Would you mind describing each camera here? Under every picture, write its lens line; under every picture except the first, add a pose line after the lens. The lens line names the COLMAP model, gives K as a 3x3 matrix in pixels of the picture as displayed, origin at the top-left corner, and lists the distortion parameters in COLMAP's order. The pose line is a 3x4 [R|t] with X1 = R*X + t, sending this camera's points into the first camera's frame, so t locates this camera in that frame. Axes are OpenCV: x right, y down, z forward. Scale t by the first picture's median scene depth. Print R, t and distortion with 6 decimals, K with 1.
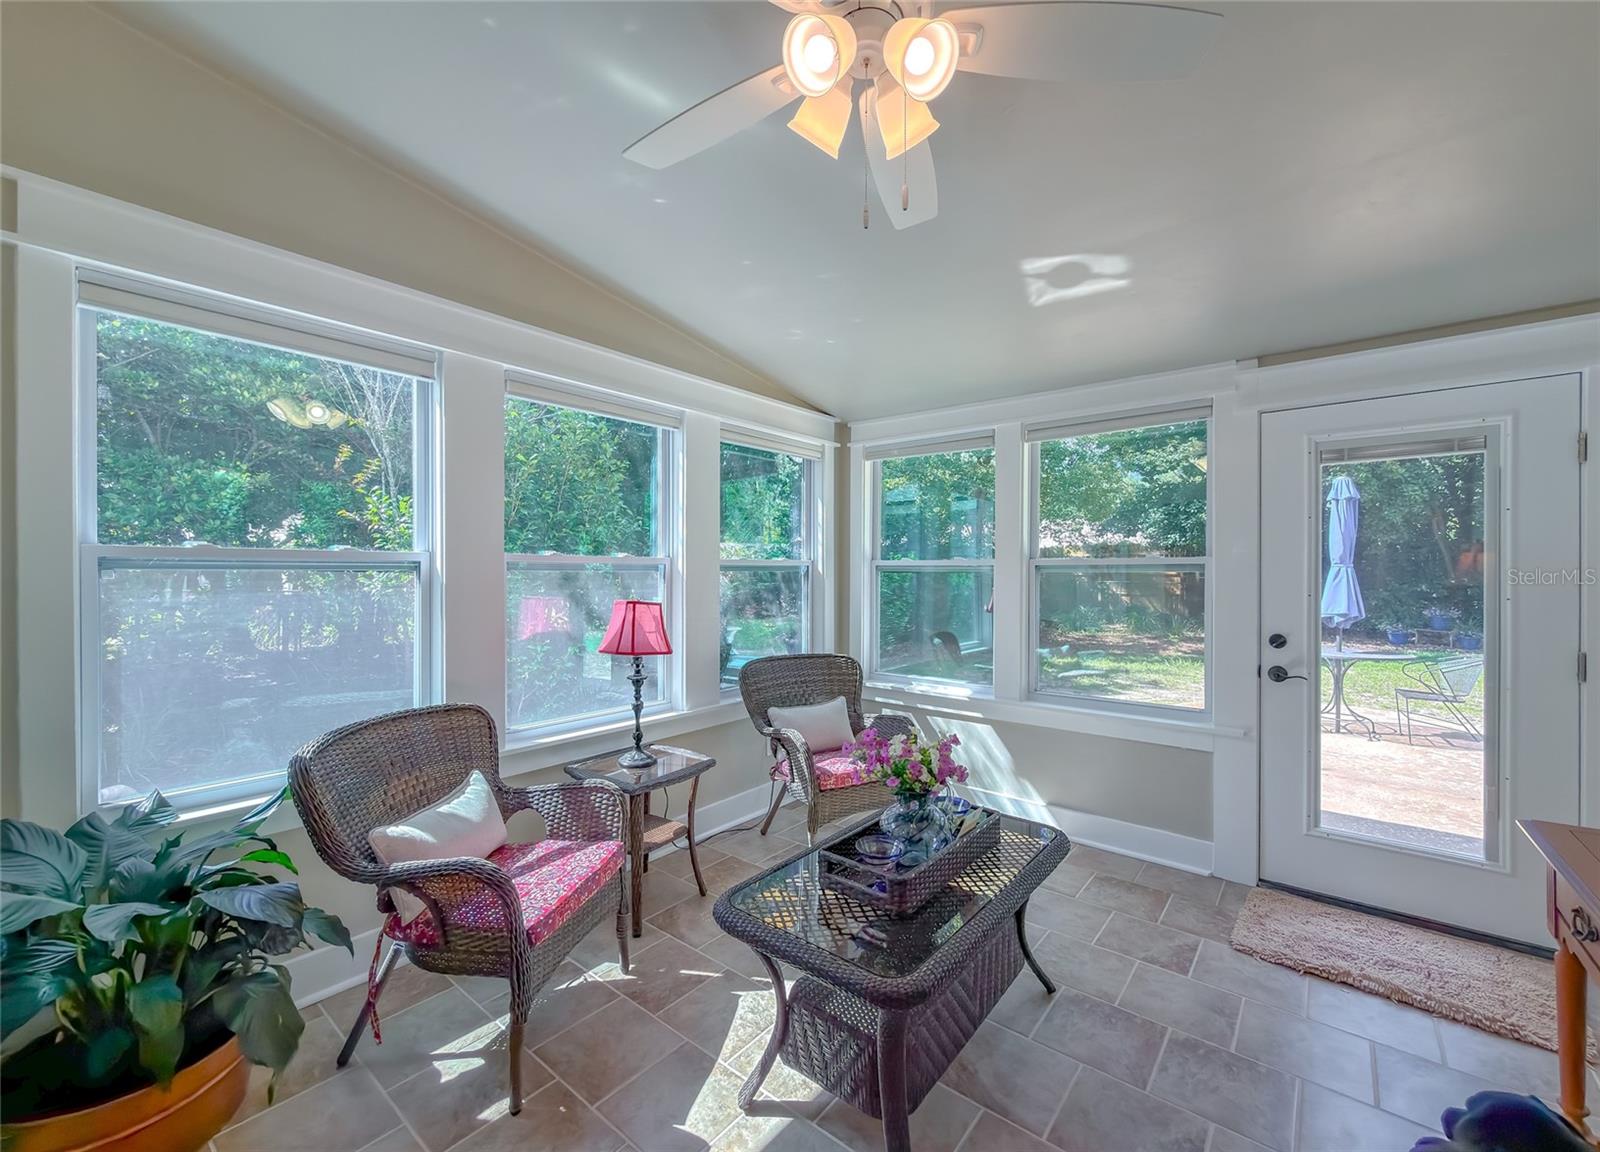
lens RADIAL K [[644.1, 0, 837.4], [0, 644.1, 576.4], [0, 0, 1]] dist [0.000327, 0.000101]
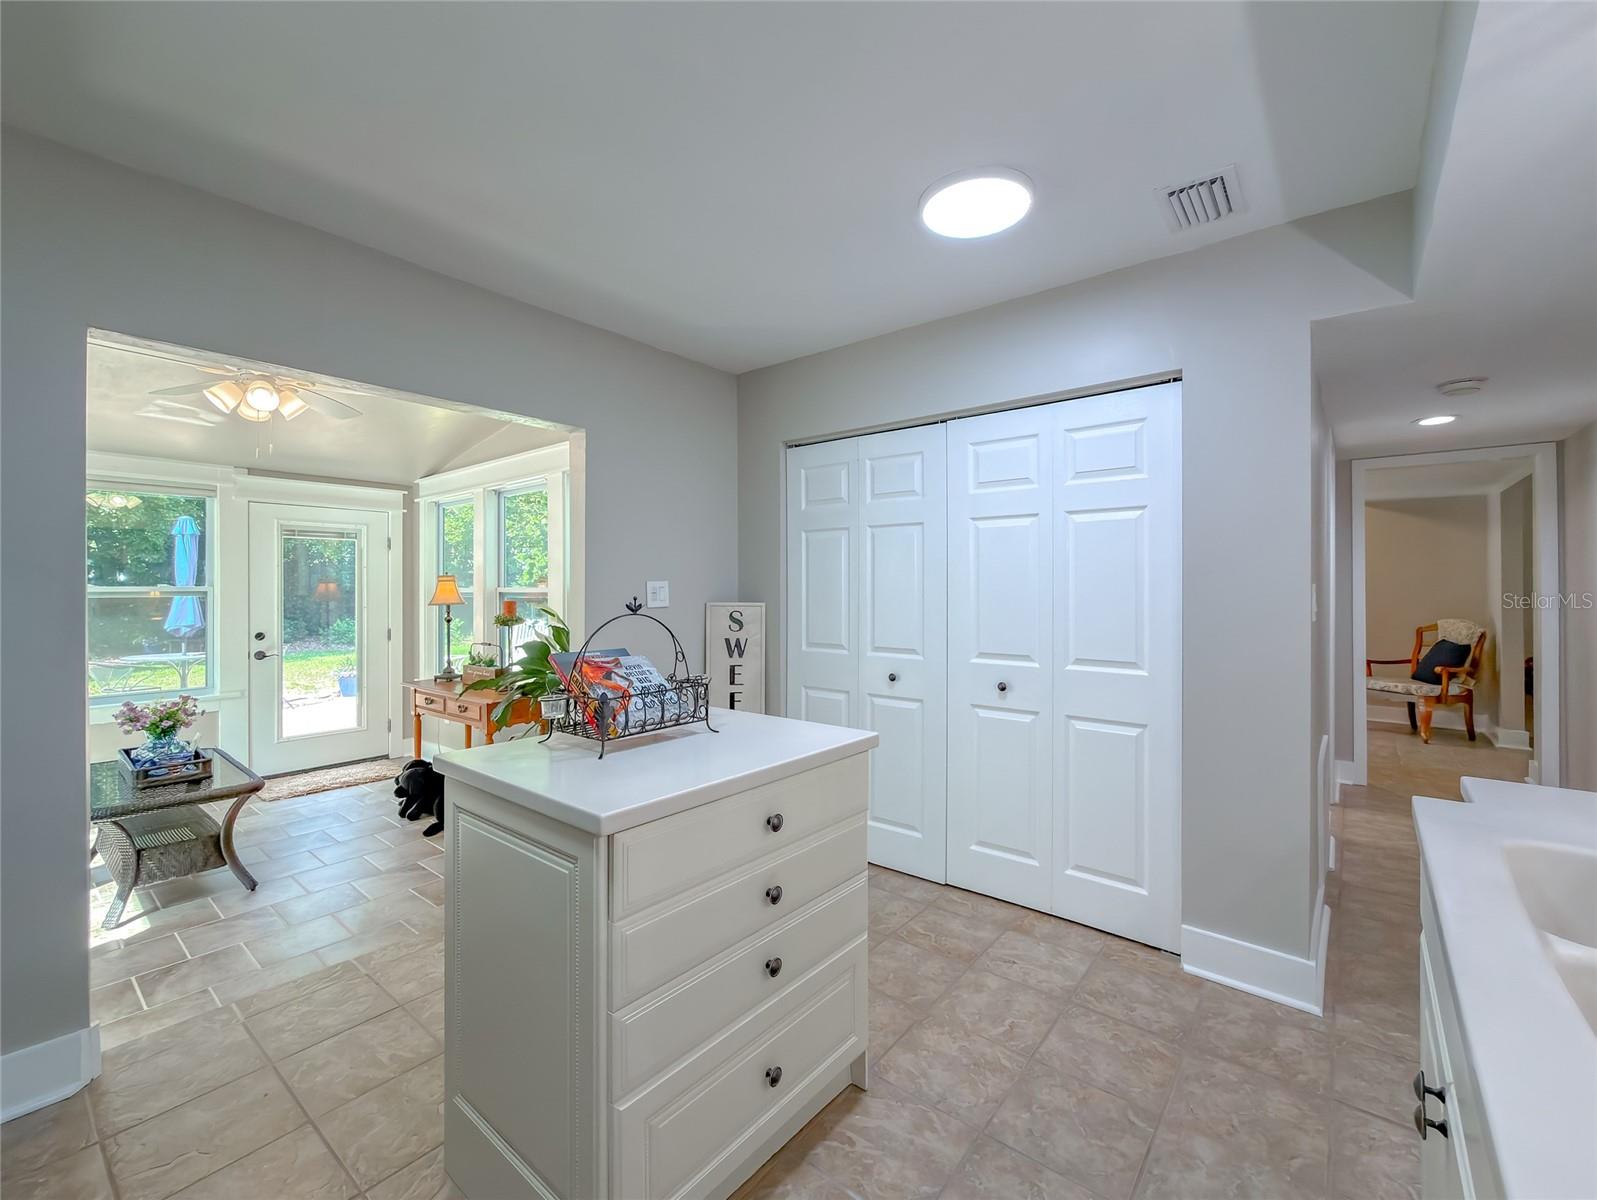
lens RADIAL K [[680.8, 0, 797.4], [0, 680.8, 590.1], [0, 0, 1]] dist [-0.002655, -0.000767]
pose [[0.024870, -0.006820, 0.999667, -1.152357], [0.004965, 0.999965, 0.006699, -0.029830], [-0.999678, 0.004797, 0.024903, -0.505761]]
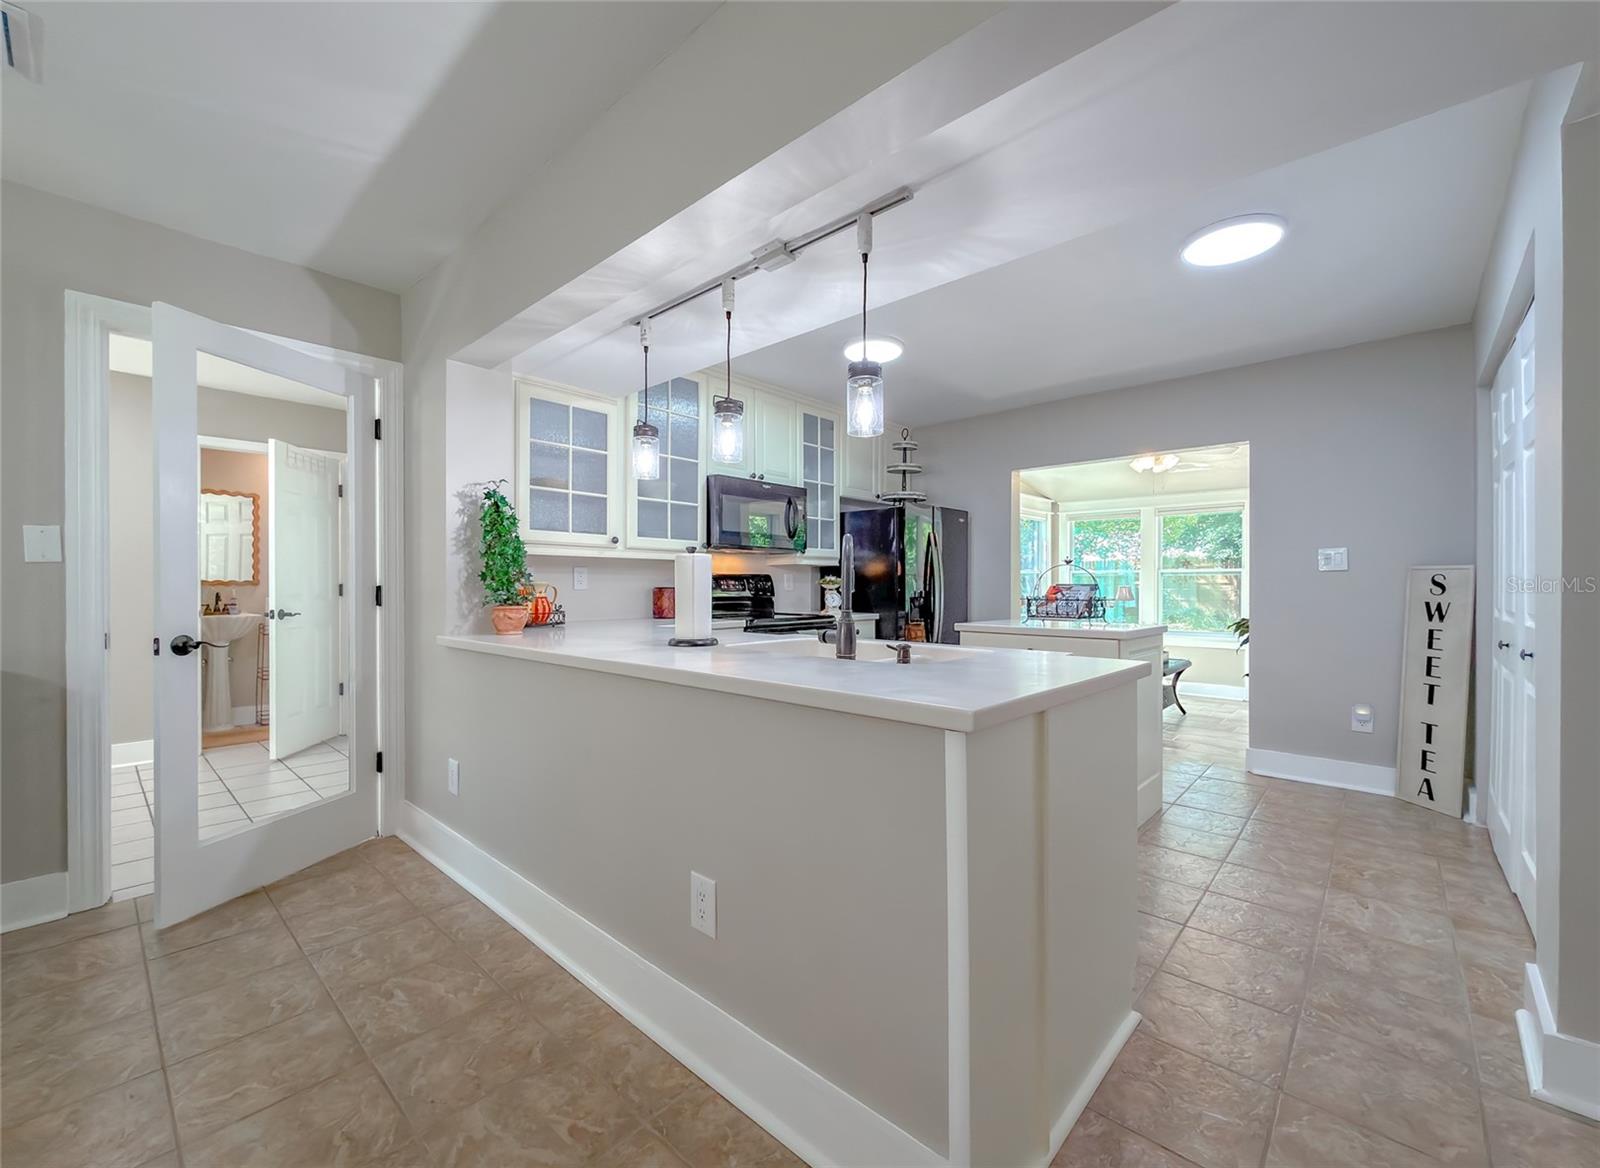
lens RADIAL K [[662.0, 0, 807.5], [0, 662.0, 585.2], [0, 0, 1]] dist [-0.001129, -0.000178]
pose [[0.996457, -0.005859, -0.083903, -0.908981], [0.005515, 0.999975, -0.004332, 0.041236], [0.083927, 0.003853, 0.996464, -1.748883]]
